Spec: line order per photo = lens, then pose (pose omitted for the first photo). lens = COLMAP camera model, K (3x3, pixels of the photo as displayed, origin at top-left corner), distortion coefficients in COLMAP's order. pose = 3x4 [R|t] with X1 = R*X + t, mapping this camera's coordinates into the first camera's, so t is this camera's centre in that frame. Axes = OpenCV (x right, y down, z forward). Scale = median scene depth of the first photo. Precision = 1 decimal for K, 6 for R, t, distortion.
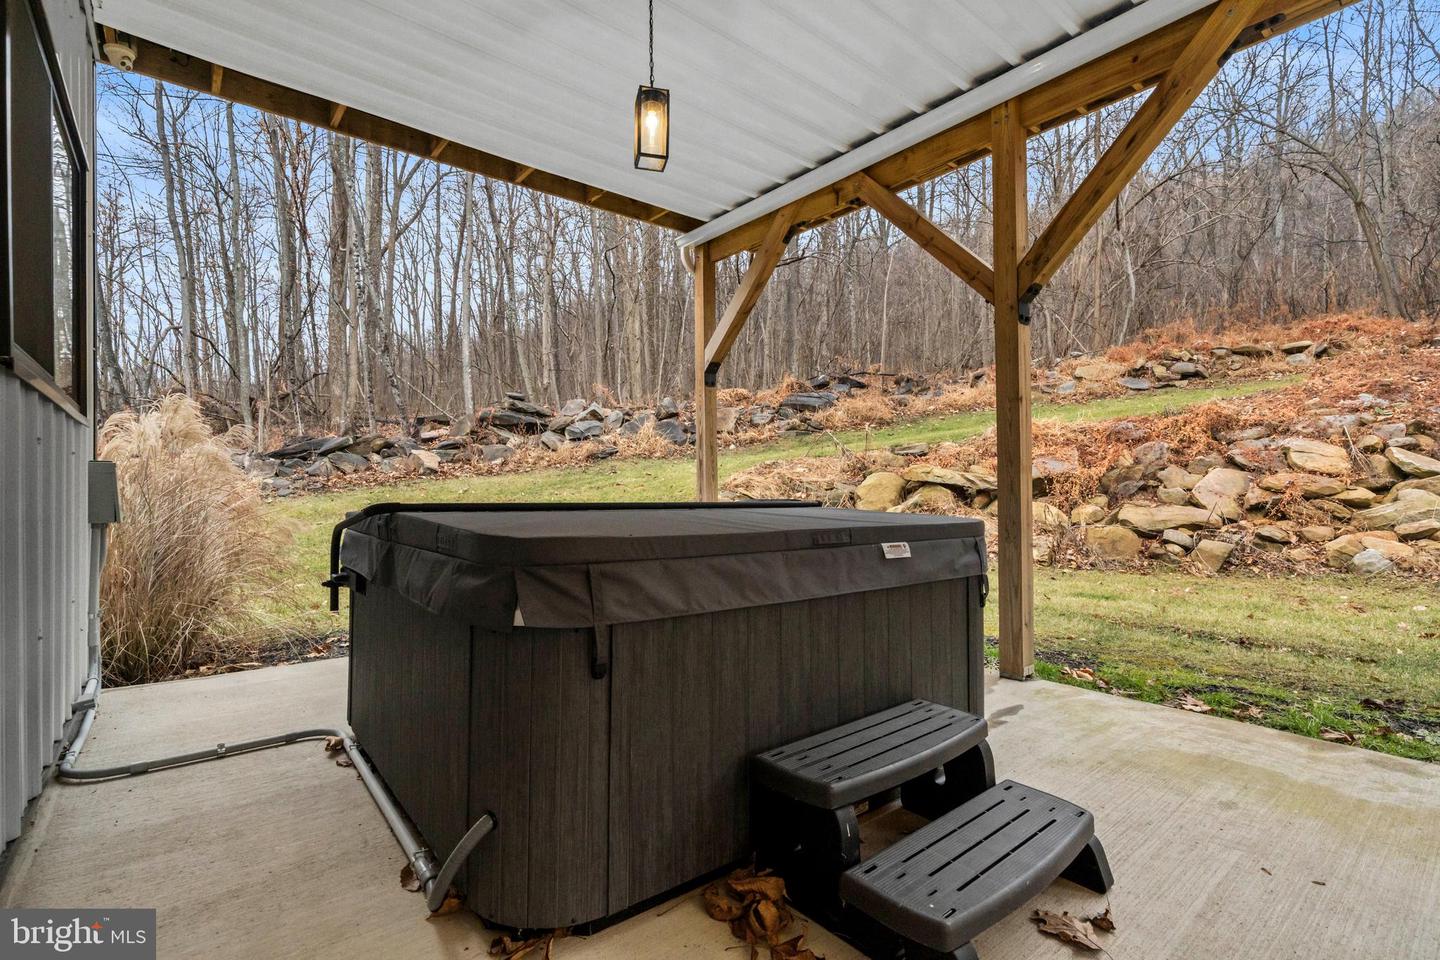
lens RADIAL K [[667.8, 0, 723.9], [0, 667.8, 485.8], [0, 0, 1]] dist [0.002415, -0.000521]
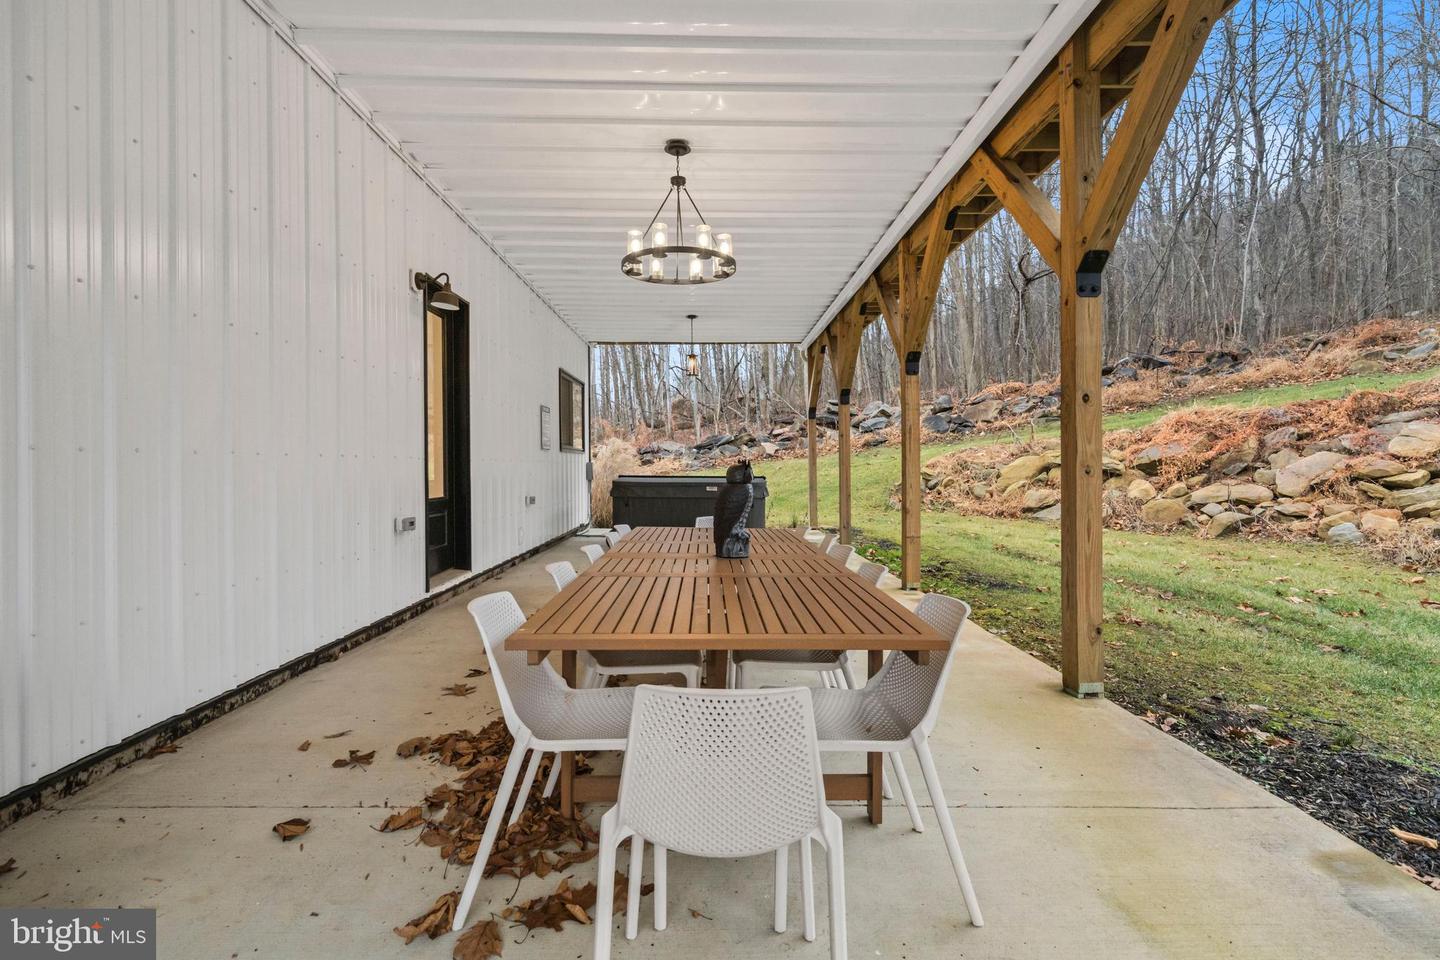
lens RADIAL K [[667.8, 0, 718.5], [0, 667.8, 471.6], [0, 0, 1]] dist [0.002415, -0.000521]
pose [[0.784518, 0.007732, -0.620058, 0.456671], [0.004404, 0.999828, 0.018040, -0.012682], [0.620090, -0.016883, 0.784349, -0.345650]]
